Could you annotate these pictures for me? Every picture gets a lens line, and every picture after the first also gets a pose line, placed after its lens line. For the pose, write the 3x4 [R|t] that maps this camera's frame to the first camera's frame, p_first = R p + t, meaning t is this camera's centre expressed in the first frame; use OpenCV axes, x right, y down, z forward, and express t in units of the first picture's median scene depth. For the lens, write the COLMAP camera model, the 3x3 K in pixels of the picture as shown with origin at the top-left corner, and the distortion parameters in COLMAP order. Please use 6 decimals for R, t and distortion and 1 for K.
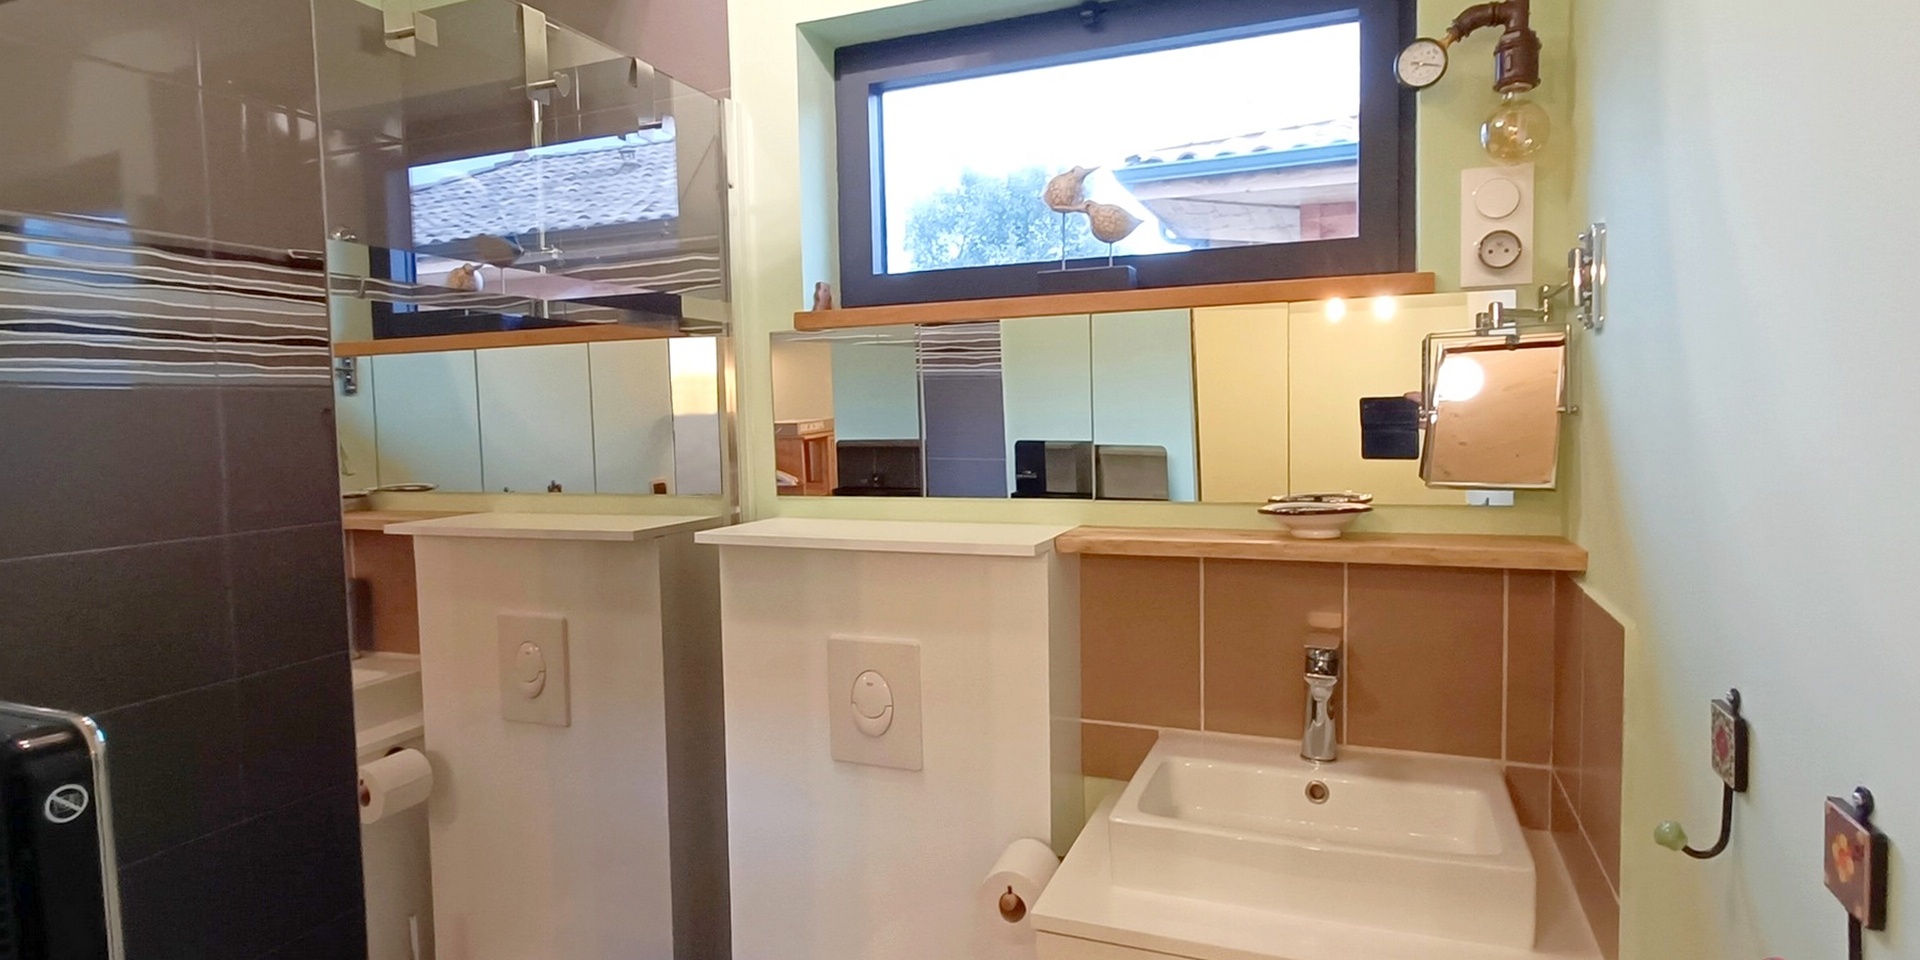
lens RADIAL K [[1028.4, 0, 950.8], [0, 1028.4, 504.7], [0, 0, 1]] dist [0.003096, 0.002084]
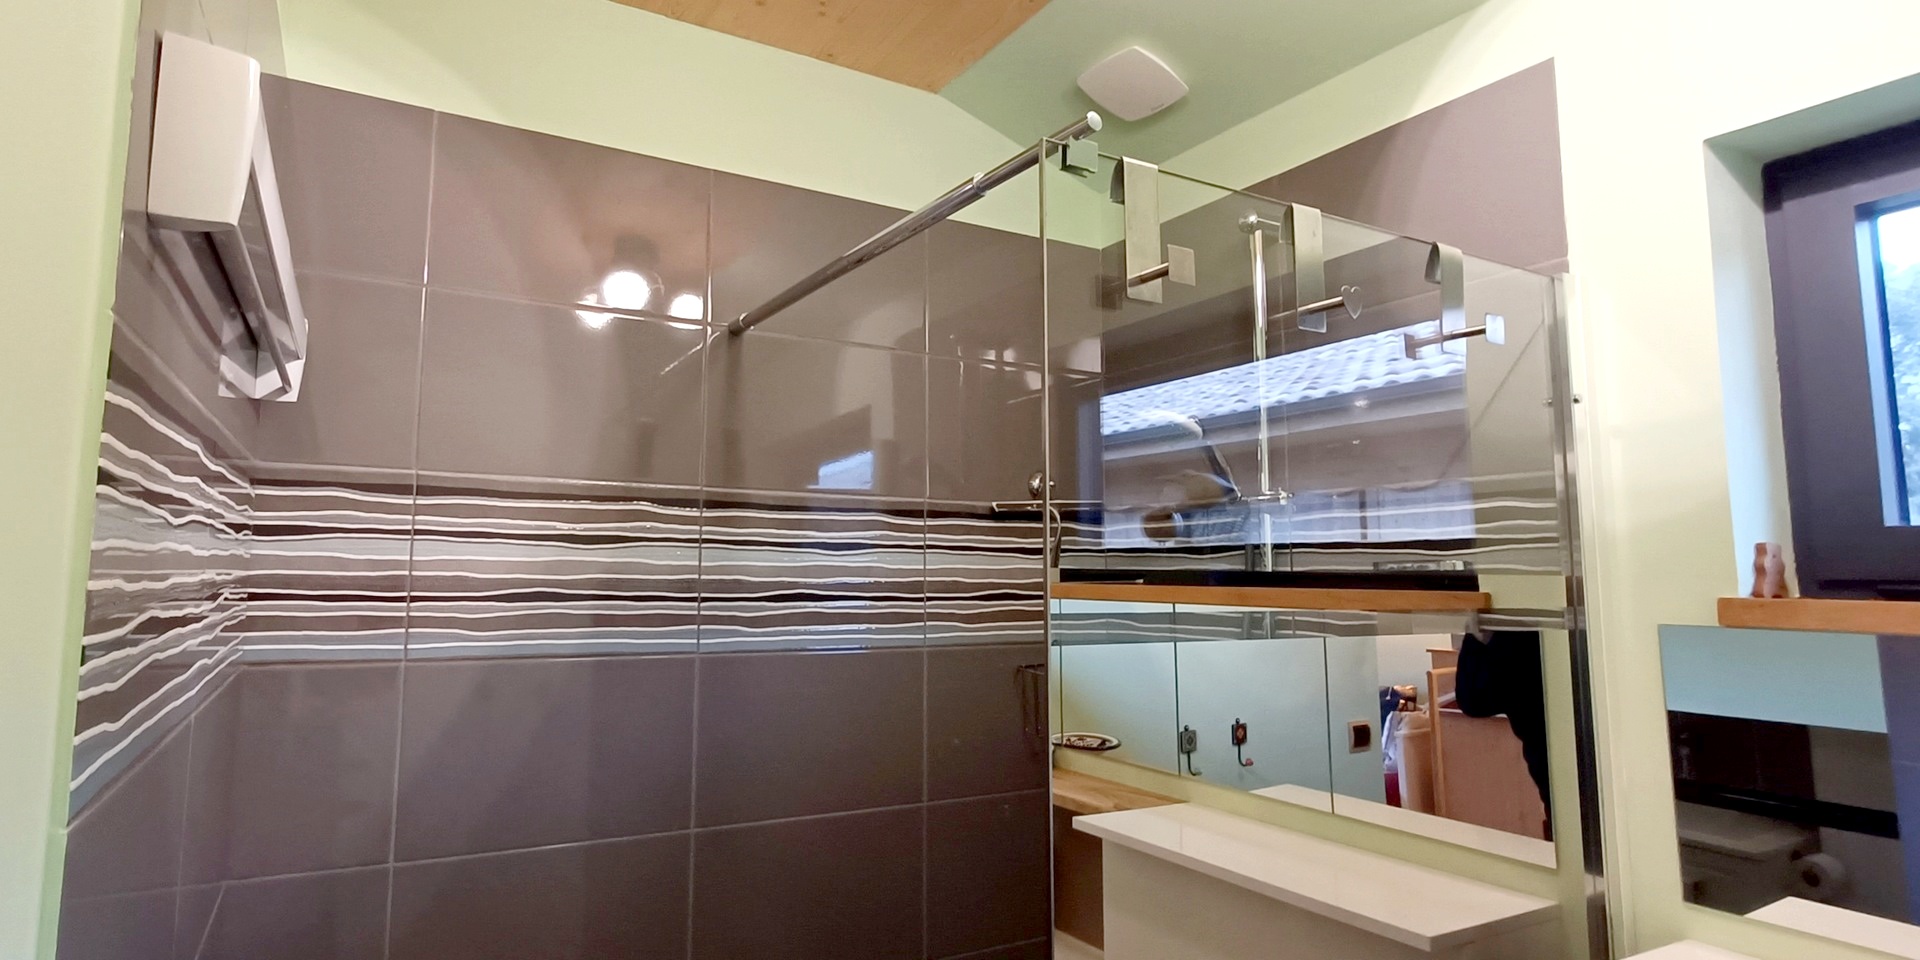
lens RADIAL K [[949.5, 0, 920.6], [0, 949.5, 474.9], [0, 0, 1]] dist [-0.002506, -0.000378]
pose [[0.809331, -0.050198, -0.585203, -0.196548], [-0.047859, 0.987392, -0.150886, -0.148684], [0.585399, 0.150124, 0.796725, 0.278045]]
